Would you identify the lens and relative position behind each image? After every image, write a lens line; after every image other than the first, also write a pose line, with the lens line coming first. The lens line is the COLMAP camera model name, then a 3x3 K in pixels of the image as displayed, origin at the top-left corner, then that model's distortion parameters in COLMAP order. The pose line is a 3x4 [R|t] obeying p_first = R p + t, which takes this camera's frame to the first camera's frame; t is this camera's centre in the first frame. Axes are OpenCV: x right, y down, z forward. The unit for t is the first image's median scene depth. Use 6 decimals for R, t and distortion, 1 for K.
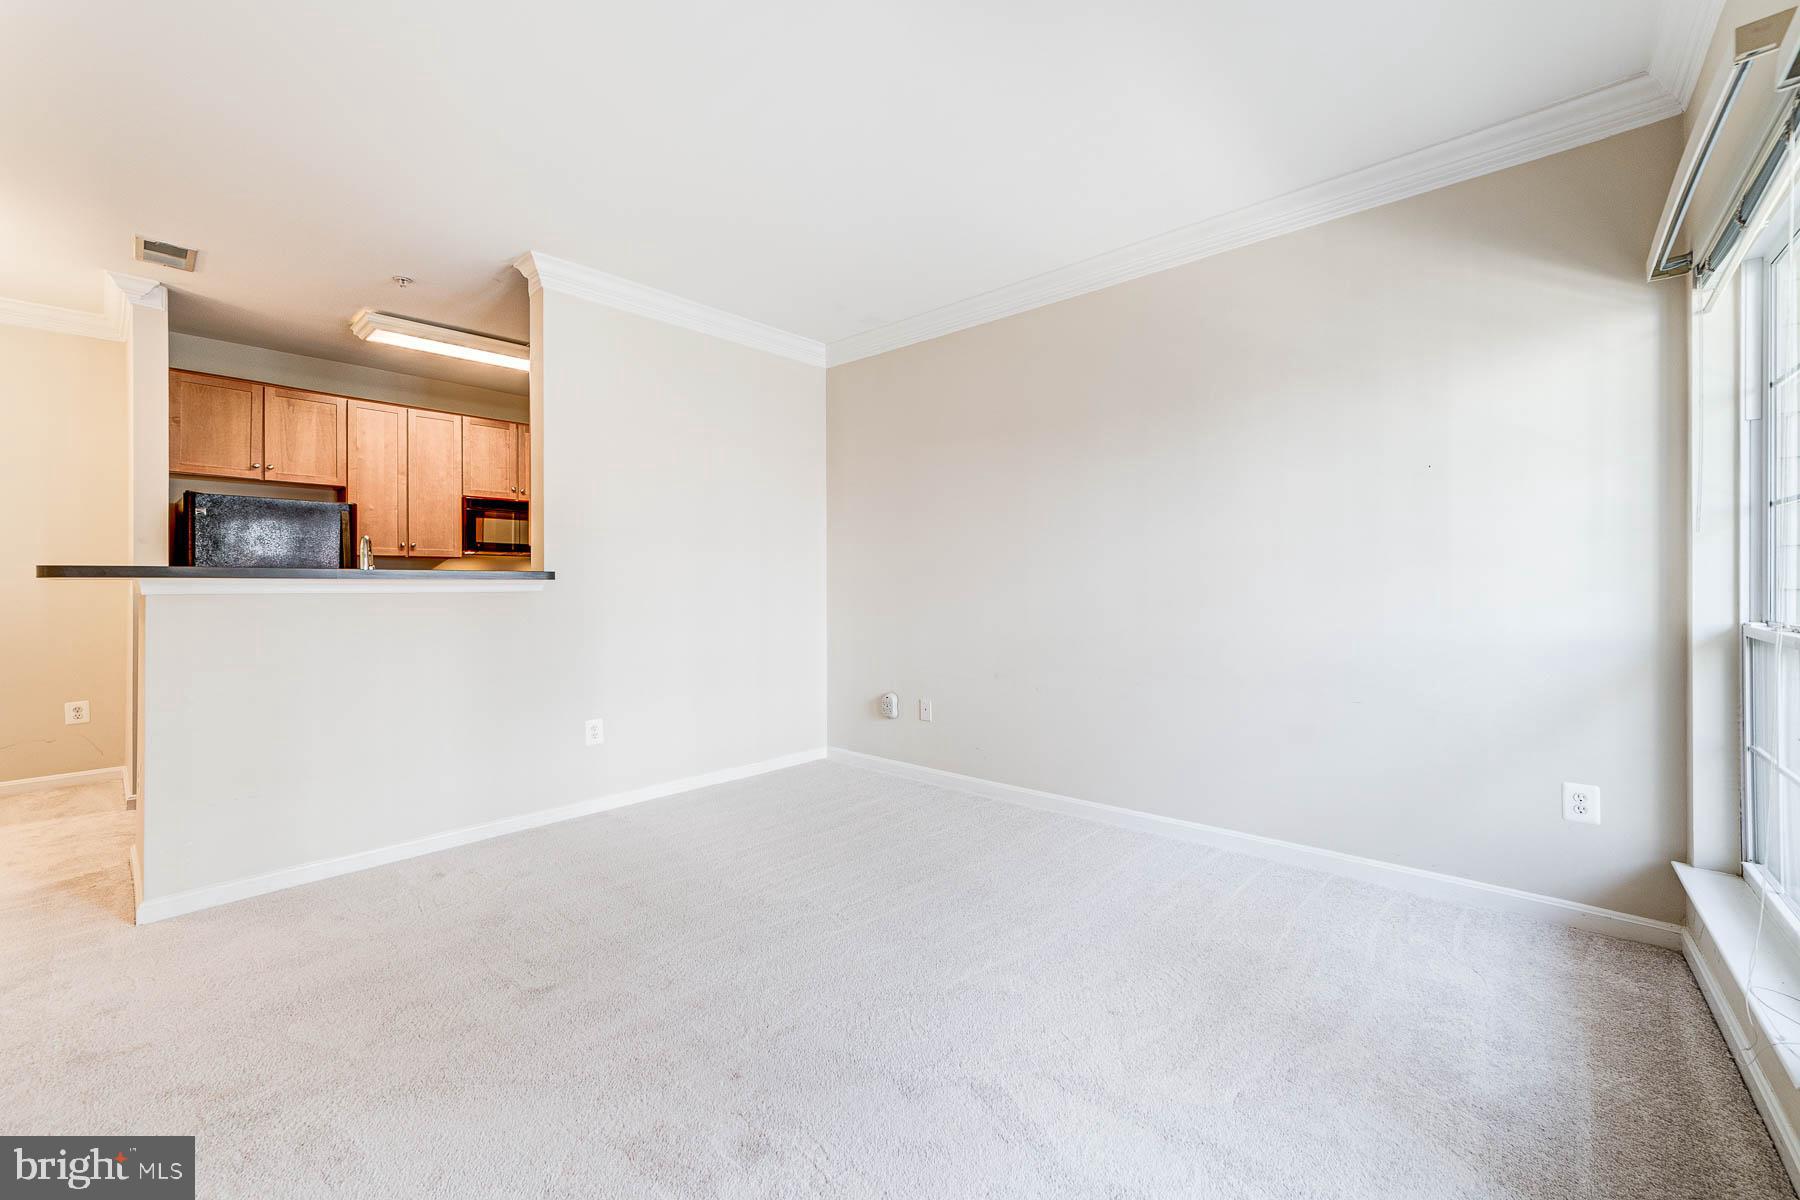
lens RADIAL K [[706.9, 0, 908.0], [0, 706.9, 586.7], [0, 0, 1]] dist [-0.019524, 0.007532]
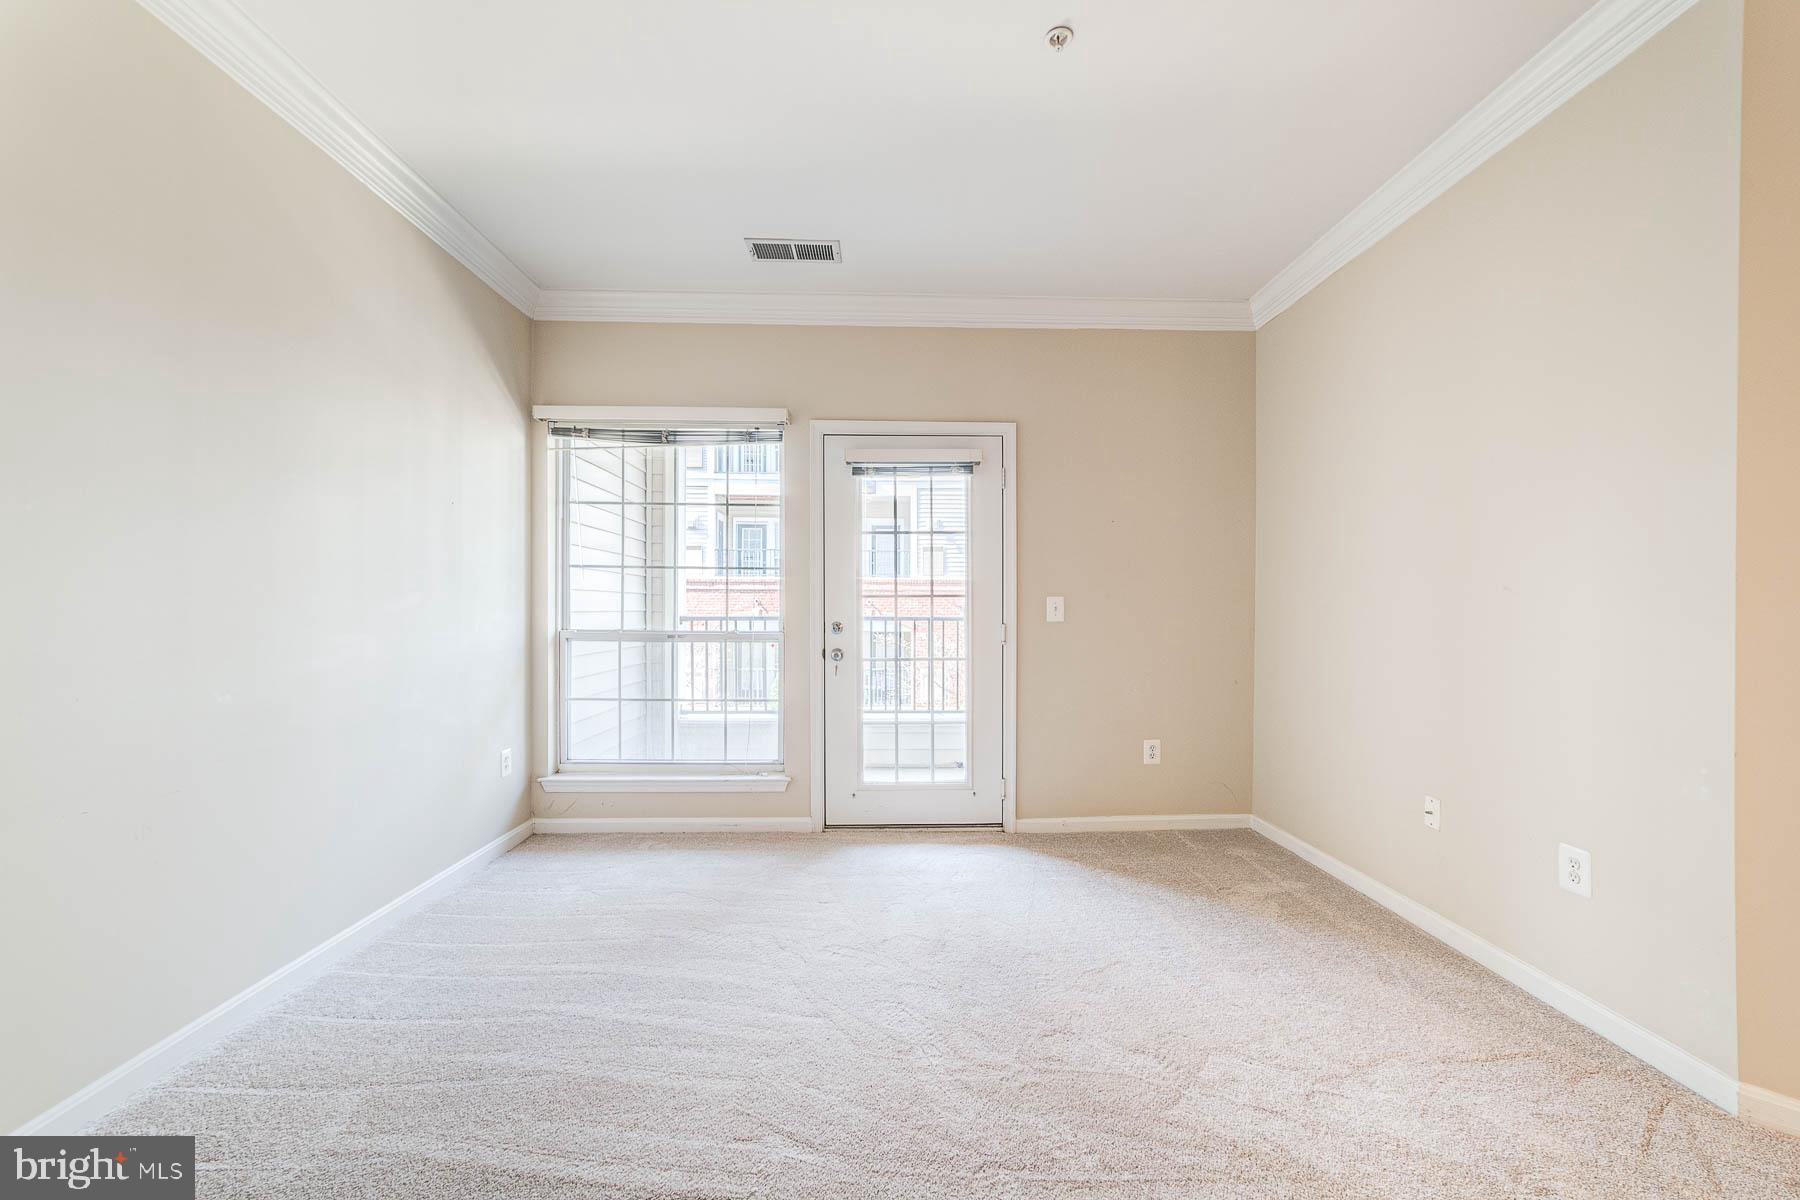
lens RADIAL K [[706.9, 0, 899.9], [0, 706.9, 613.0], [0, 0, 1]] dist [-0.019524, 0.007532]
pose [[-0.683729, -0.005353, 0.729716, -0.338106], [-0.003235, 0.999986, 0.004304, -0.002445], [-0.729728, 0.000582, -0.683737, 0.741788]]
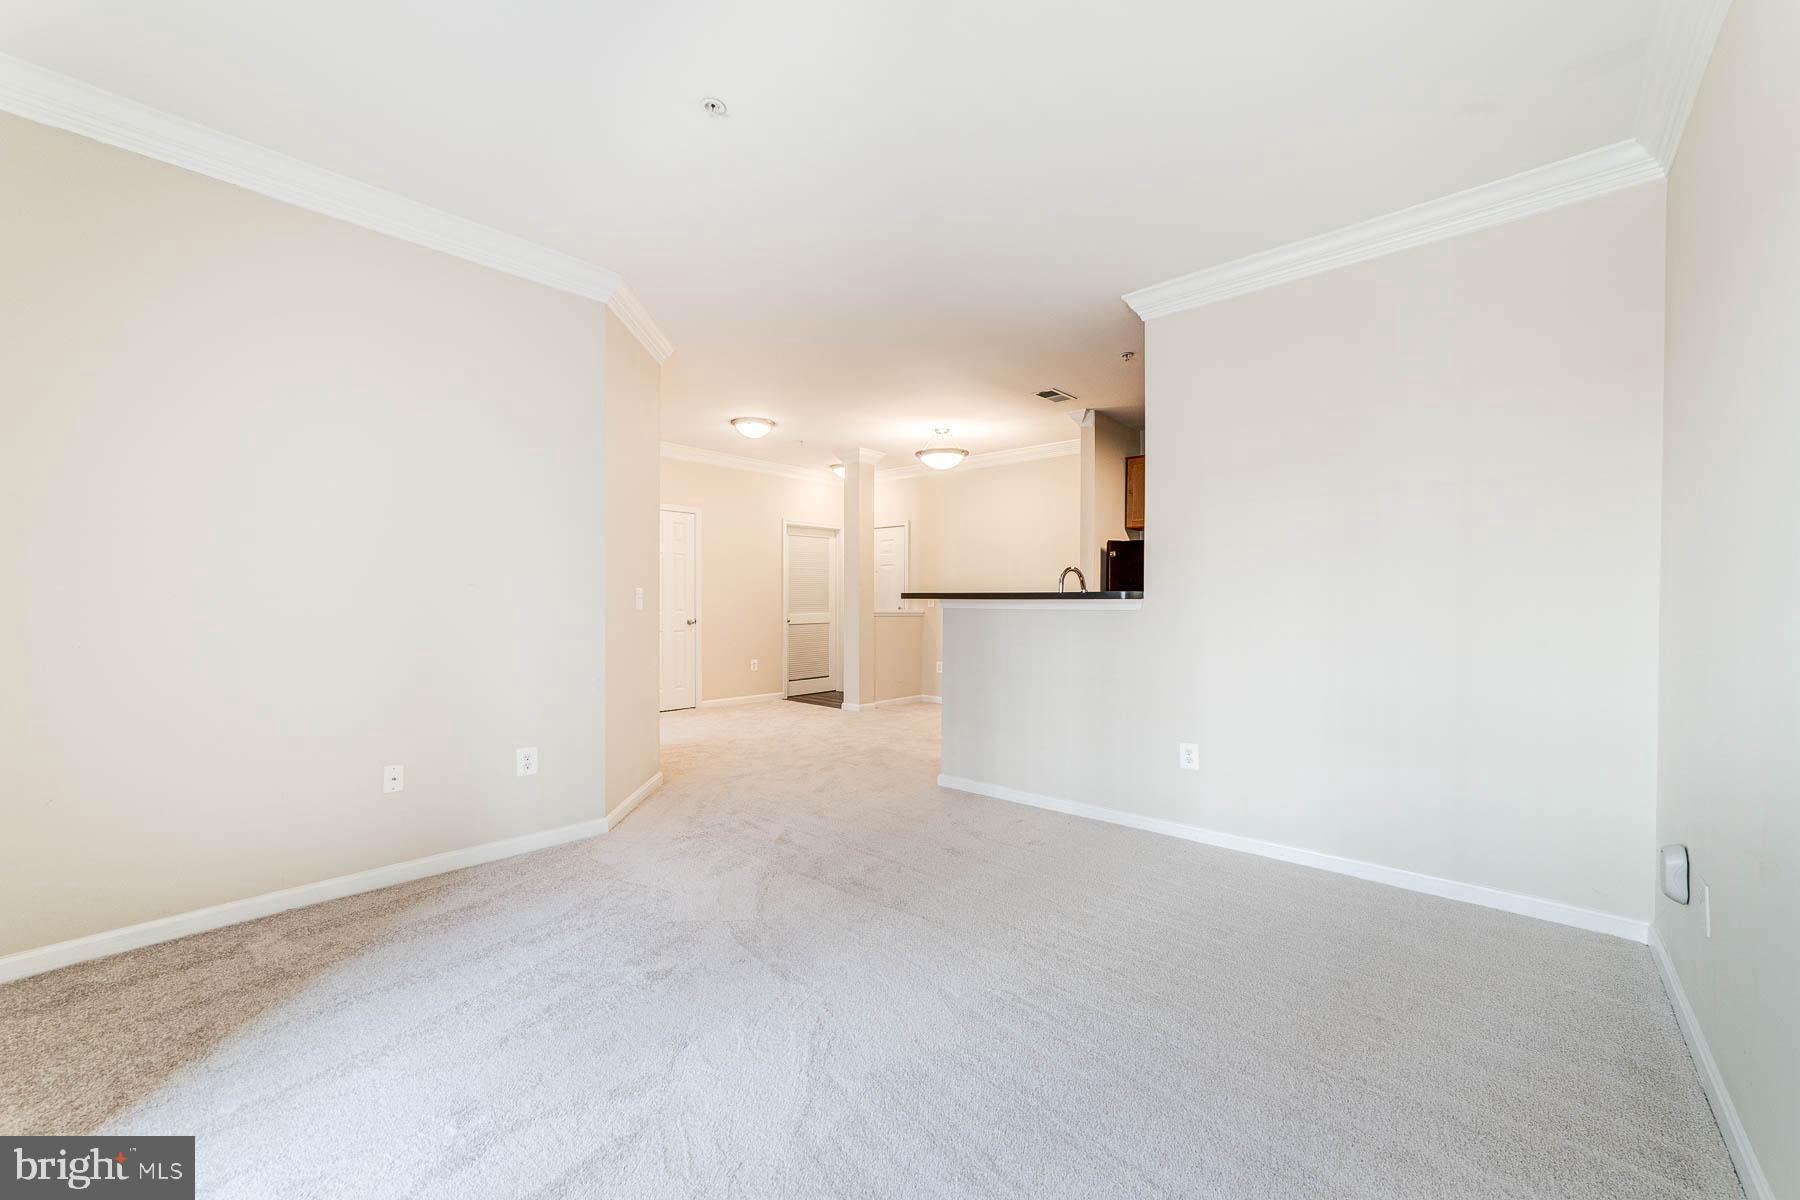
lens RADIAL K [[706.9, 0, 910.9], [0, 706.9, 611.1], [0, 0, 1]] dist [-0.019524, 0.007532]
pose [[0.003333, 0.010743, -0.999937, 0.424883], [-0.006452, 0.999922, 0.010721, -0.000081], [0.999974, 0.006416, 0.003402, 0.506778]]
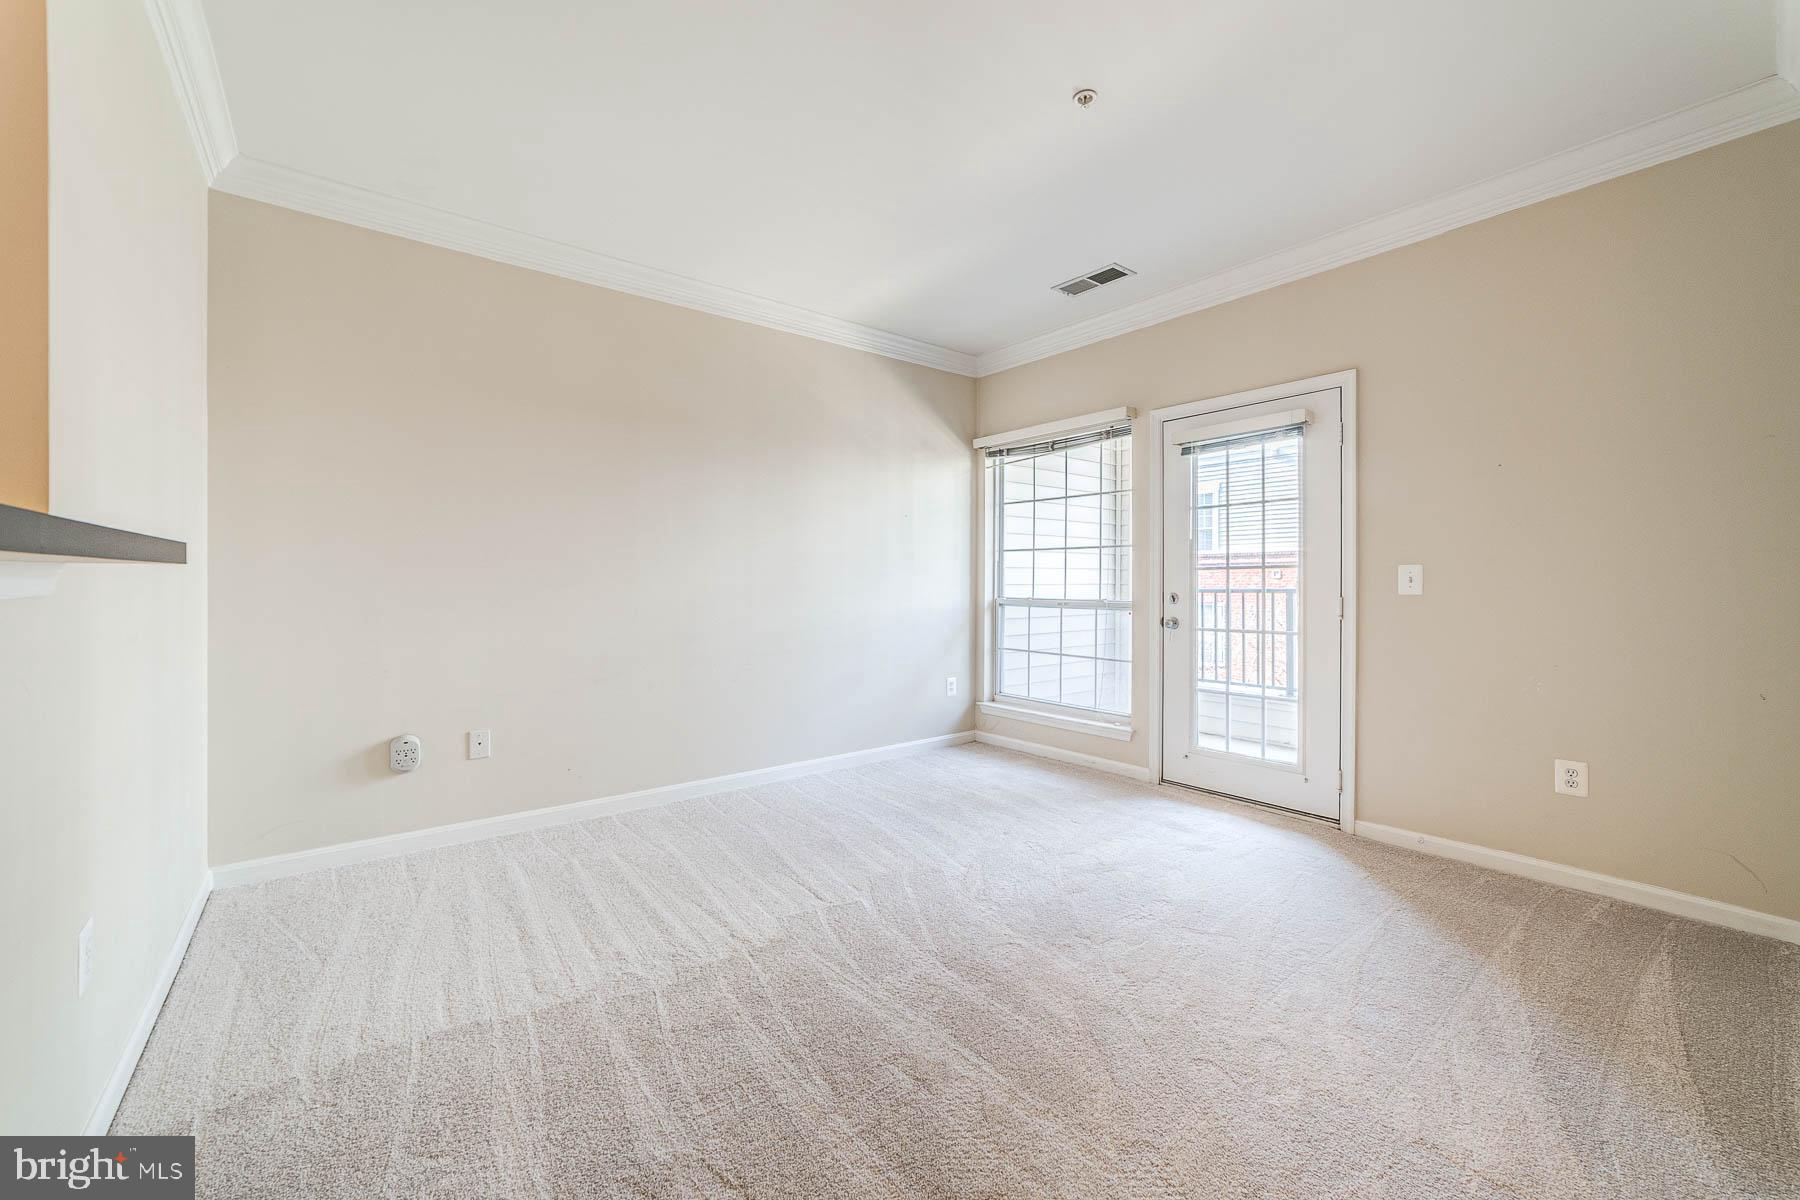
lens RADIAL K [[706.9, 0, 910.1], [0, 706.9, 586.0], [0, 0, 1]] dist [-0.019524, 0.007532]
pose [[0.171344, -0.003485, 0.985205, -0.621105], [-0.001973, 0.999991, 0.003881, -0.000129], [-0.985209, -0.002609, 0.171335, 0.402746]]
